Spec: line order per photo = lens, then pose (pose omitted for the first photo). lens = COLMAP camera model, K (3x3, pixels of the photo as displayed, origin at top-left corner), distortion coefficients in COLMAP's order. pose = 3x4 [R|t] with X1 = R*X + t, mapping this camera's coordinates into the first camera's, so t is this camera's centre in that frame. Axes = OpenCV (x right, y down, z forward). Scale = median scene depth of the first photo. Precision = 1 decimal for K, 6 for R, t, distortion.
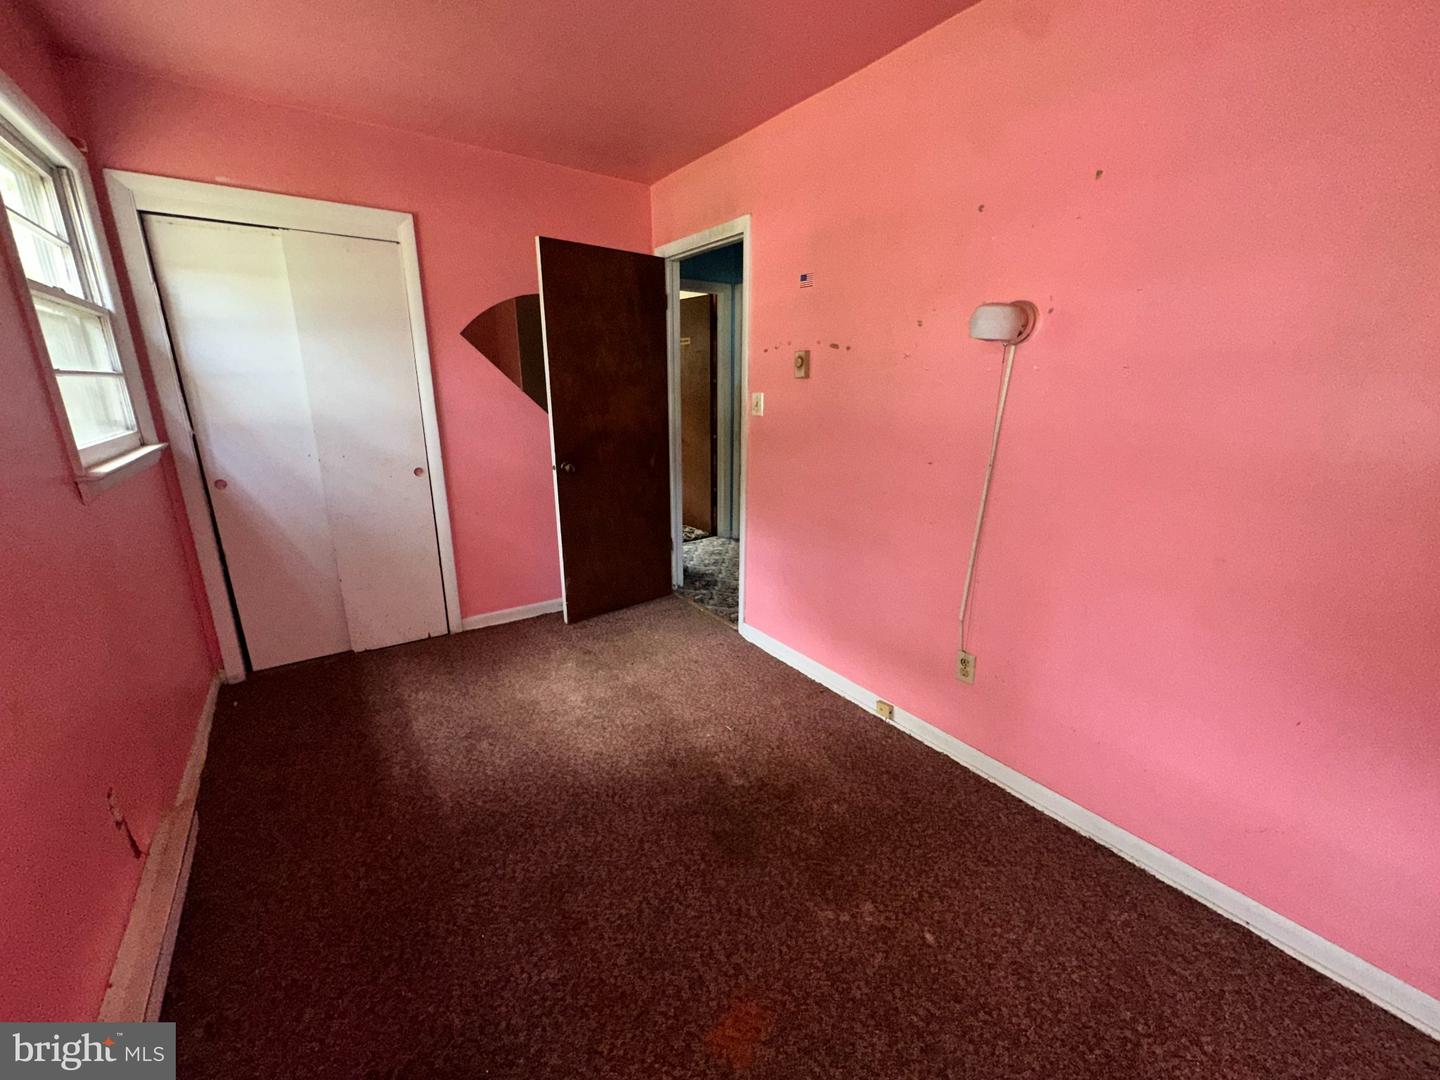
lens RADIAL K [[578.1, 0, 720.4], [0, 578.1, 538.6], [0, 0, 1]] dist [-0.001294, 0.000183]
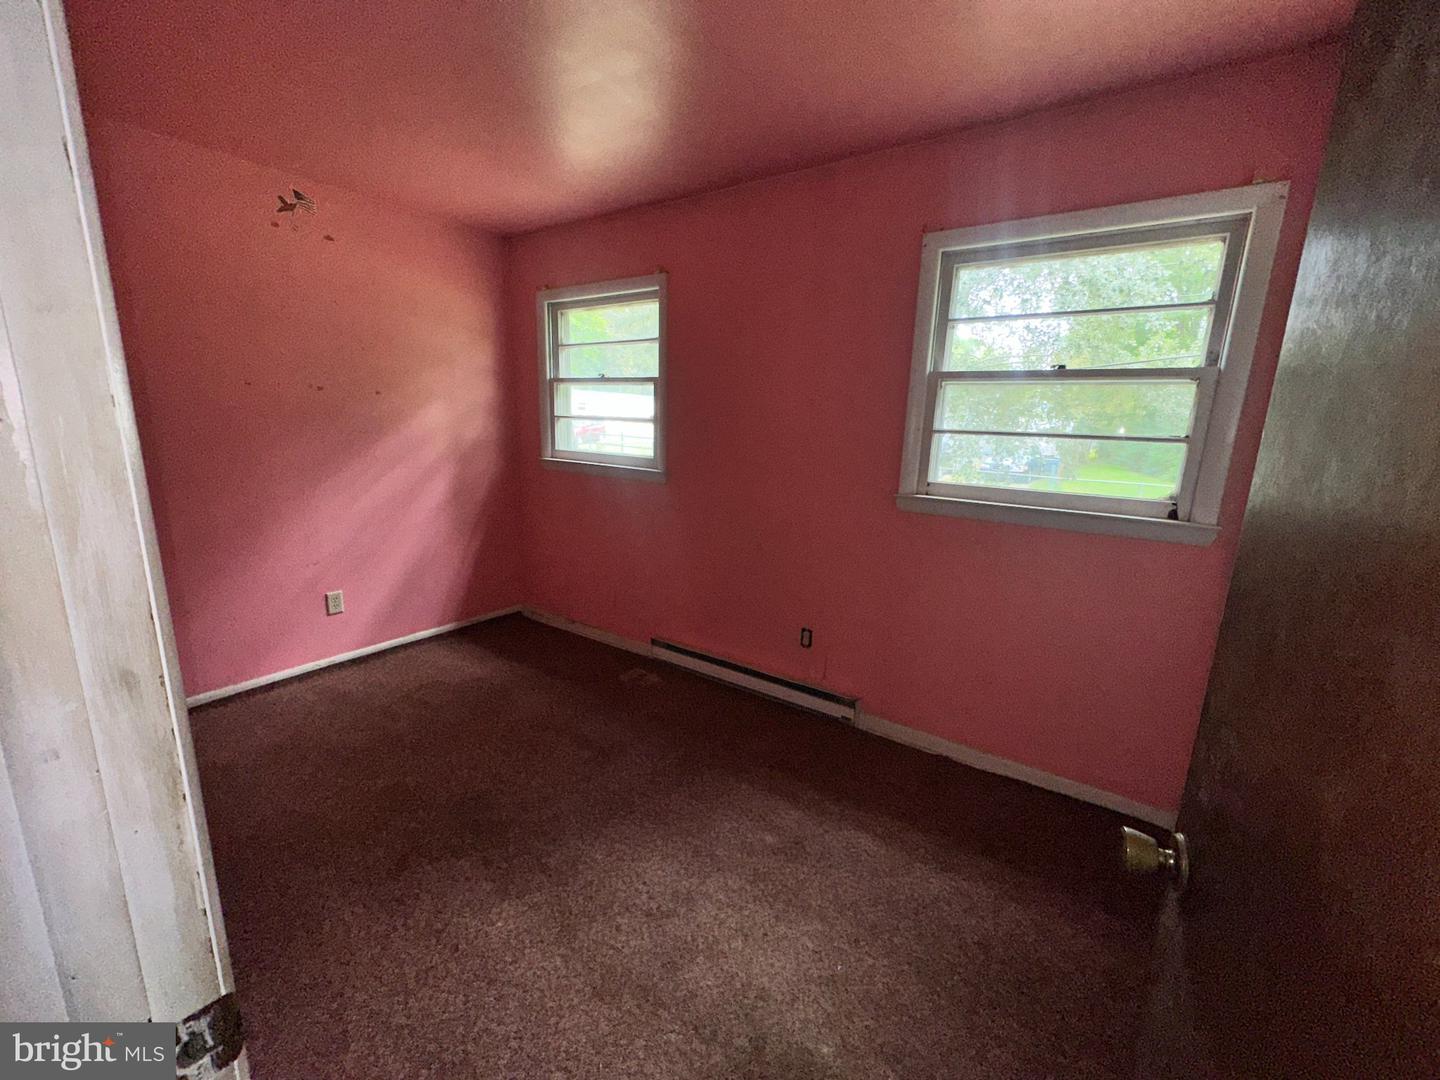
lens RADIAL K [[578.1, 0, 715.0], [0, 578.1, 543.7], [0, 0, 1]] dist [-0.001294, 0.000183]
pose [[-0.941908, 0.041864, -0.333253, -0.051024], [-0.118011, 0.887691, 0.445060, -0.398903], [0.314457, 0.458533, -0.831182, 1.403079]]
